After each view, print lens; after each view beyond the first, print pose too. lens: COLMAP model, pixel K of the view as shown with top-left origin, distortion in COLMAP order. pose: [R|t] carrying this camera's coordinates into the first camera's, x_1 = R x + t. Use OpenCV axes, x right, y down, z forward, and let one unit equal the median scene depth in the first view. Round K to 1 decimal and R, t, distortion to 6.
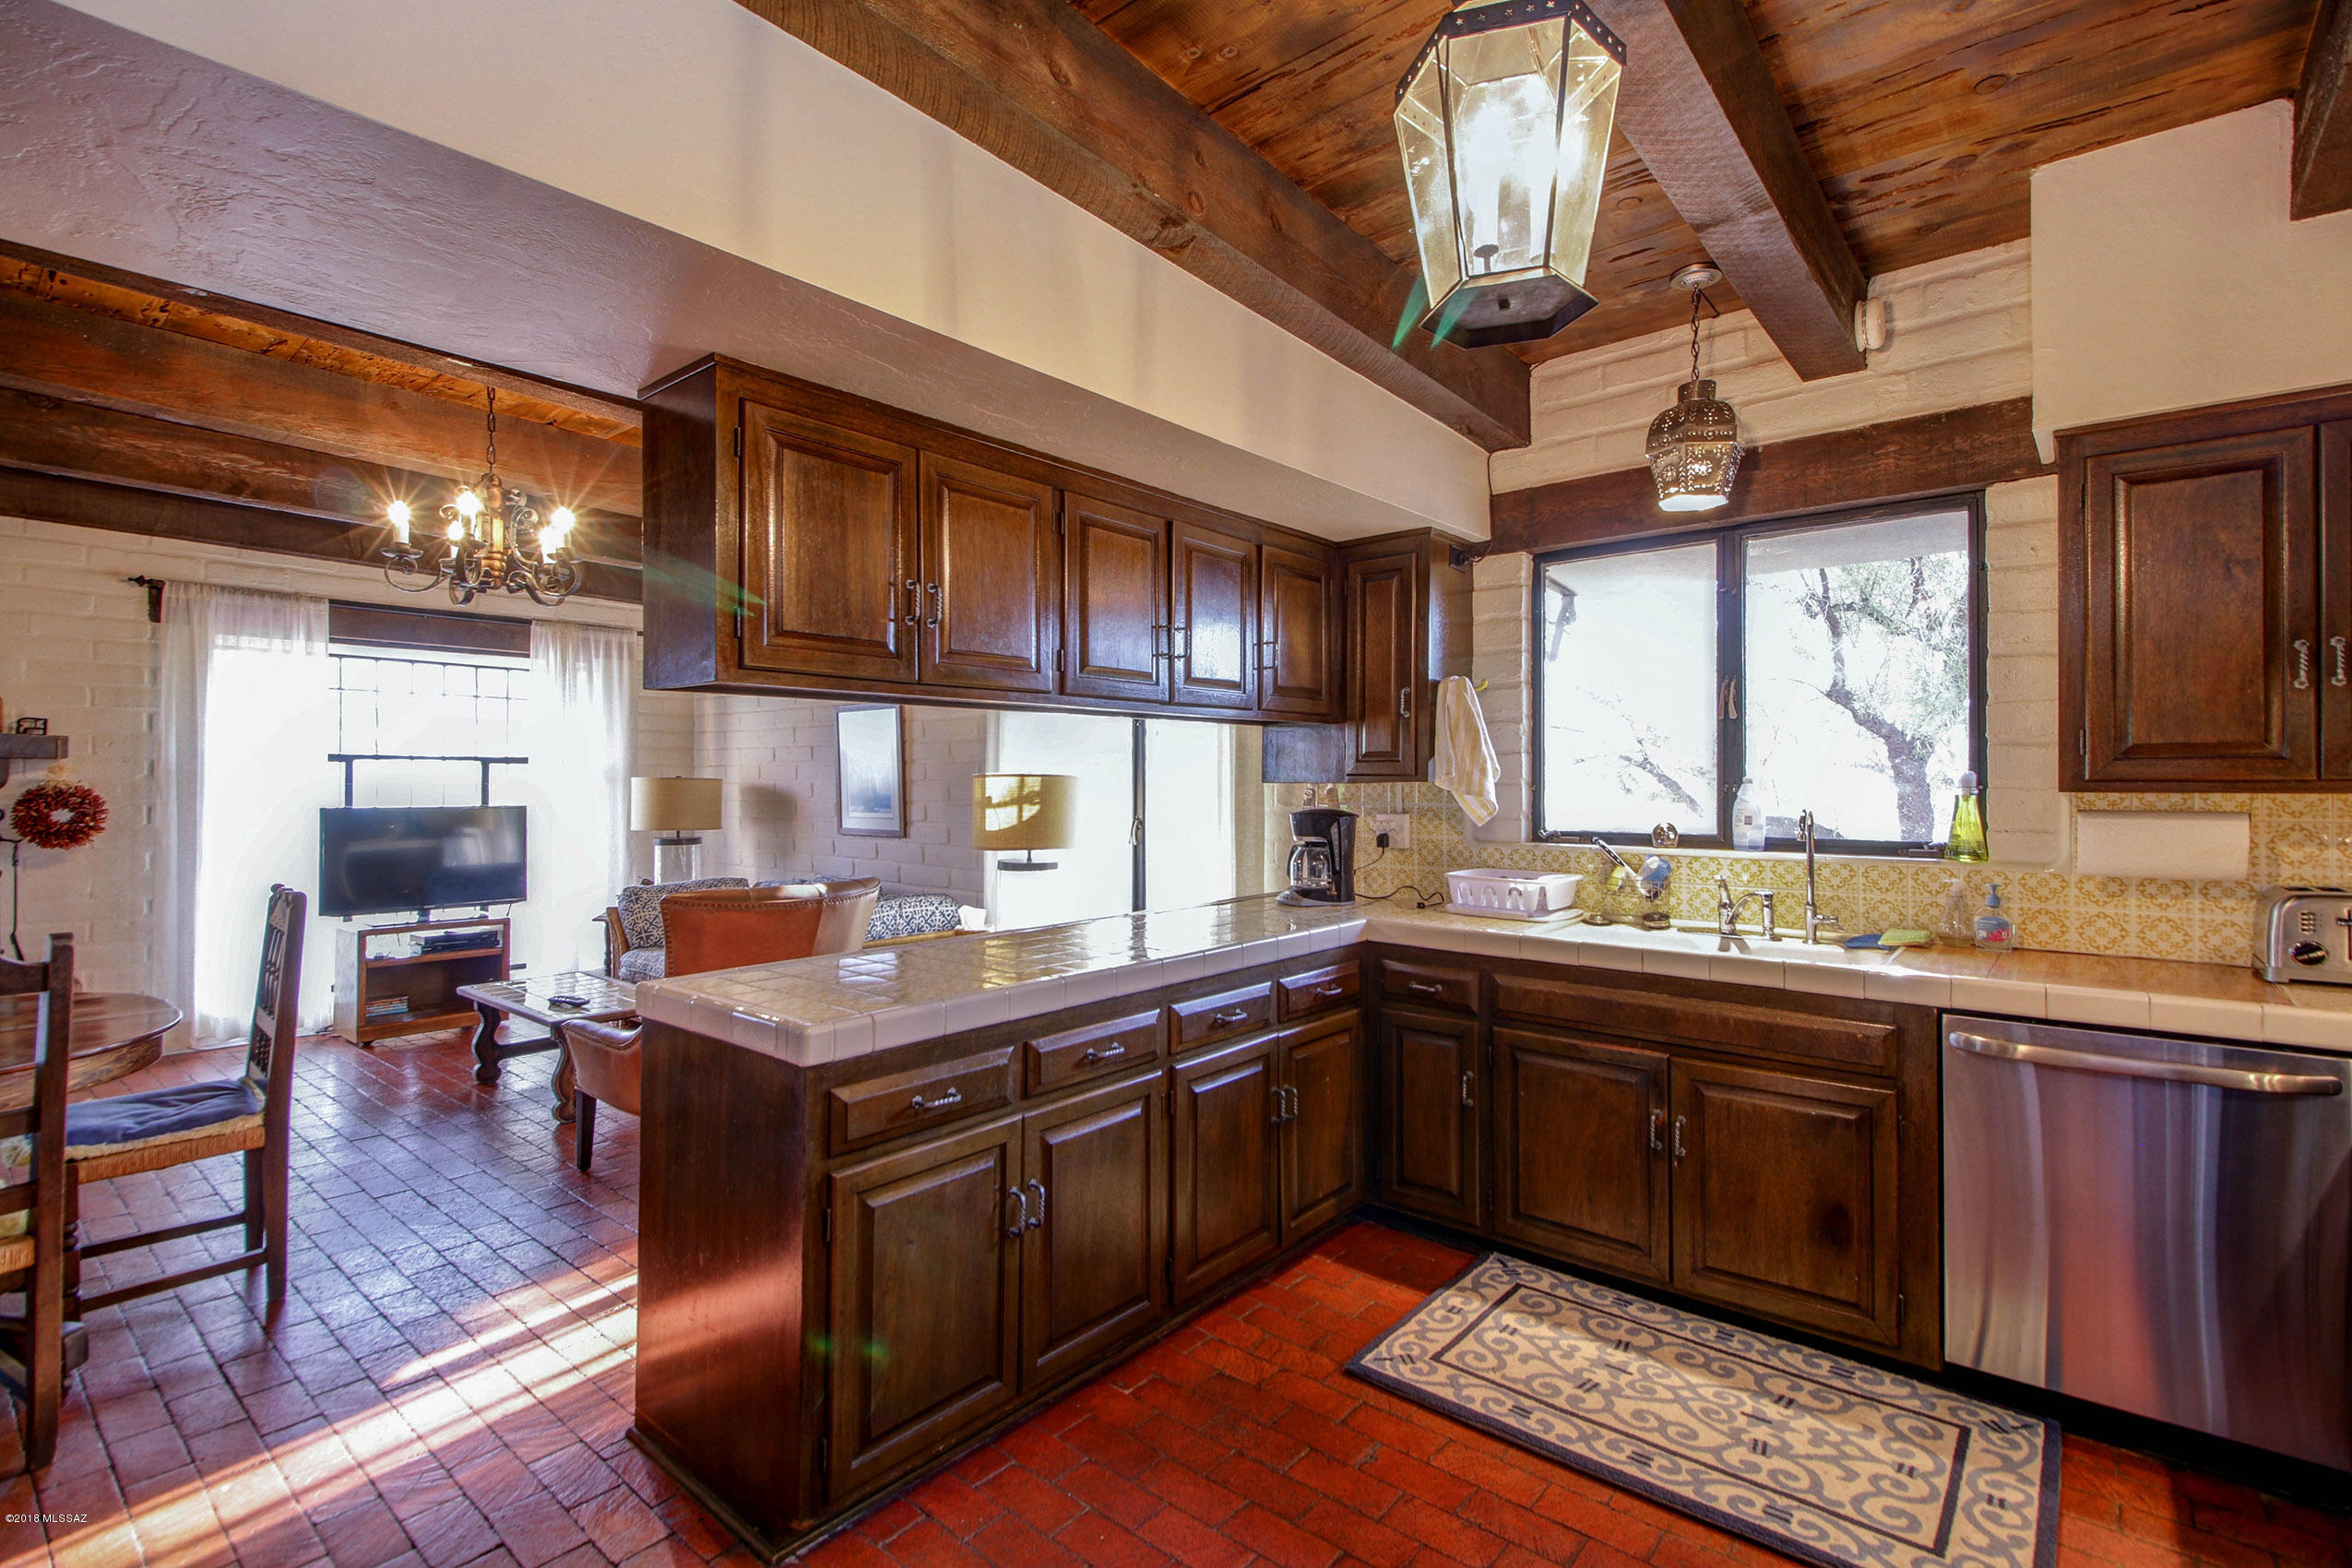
lens RADIAL K [[1078.1, 0, 1182.8], [0, 1078.1, 772.6], [0, 0, 1]] dist [0.015169, -0.006793]
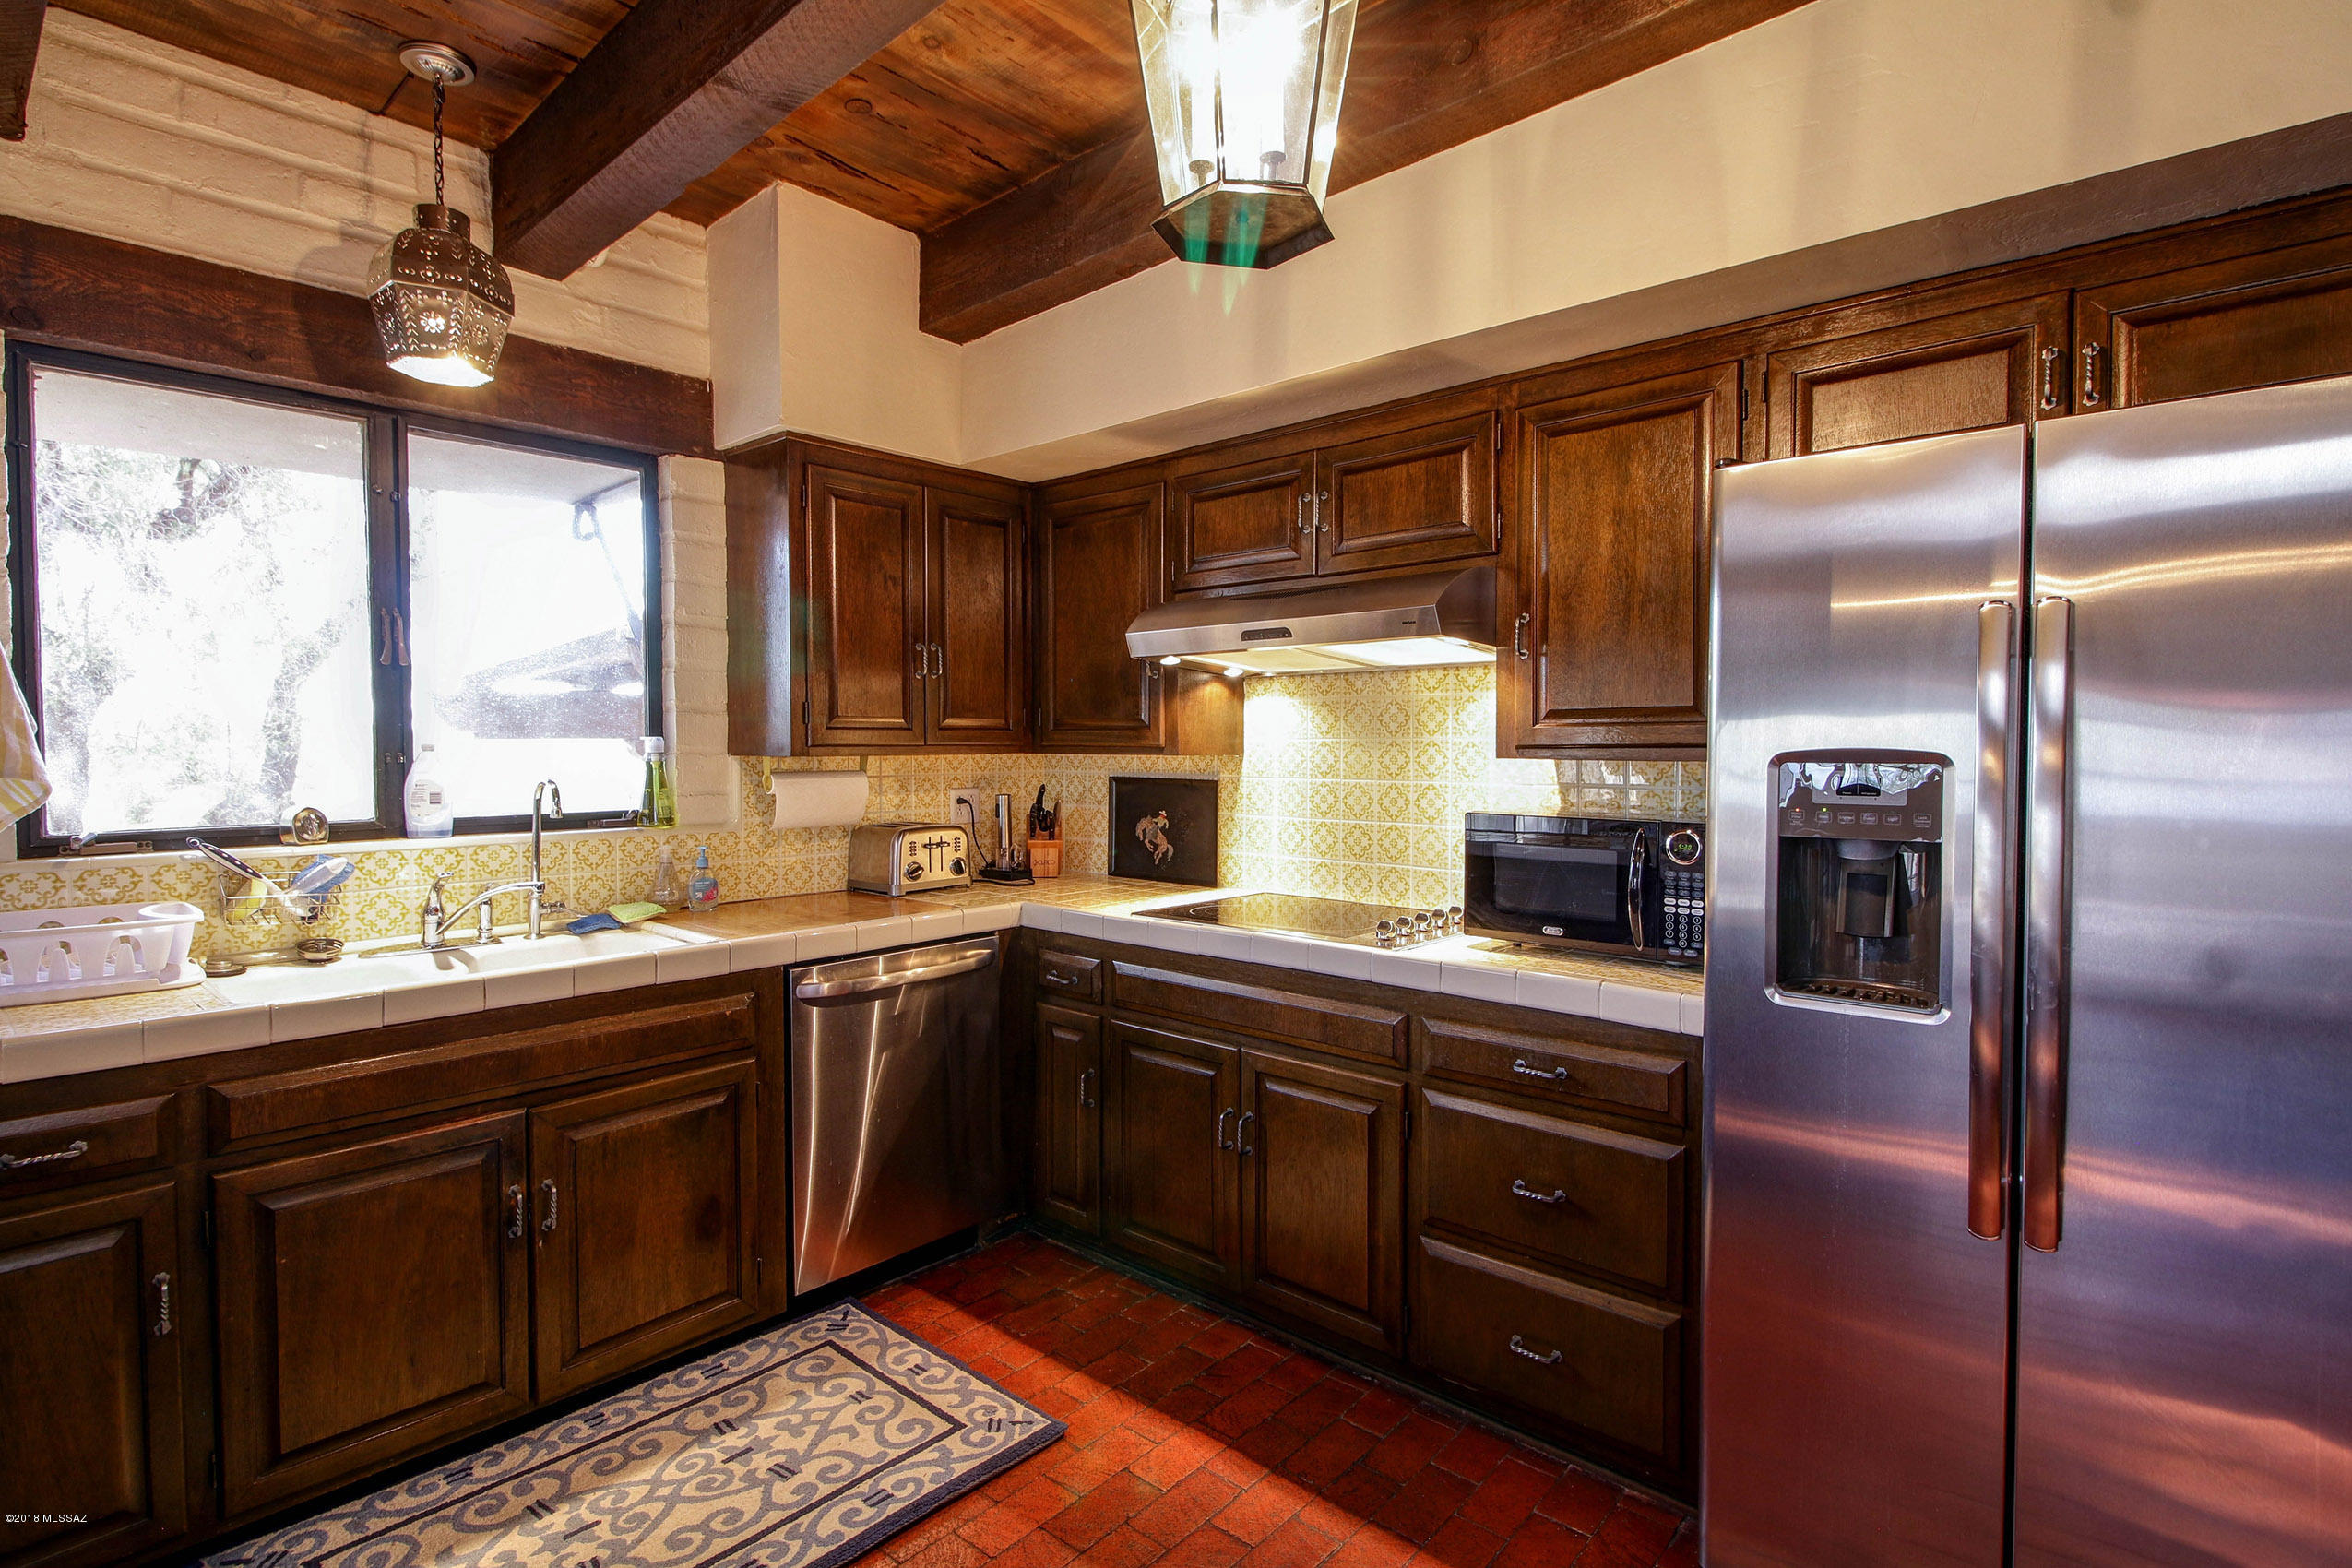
lens RADIAL K [[1153.8, 0, 1174.6], [0, 1153.8, 777.0], [0, 0, 1]] dist [0.001371, -0.000238]
pose [[0.035661, -0.027081, 0.998997, -0.343630], [-0.002254, 0.999628, 0.027179, 0.005852], [-0.999361, -0.003221, 0.035587, 0.524583]]
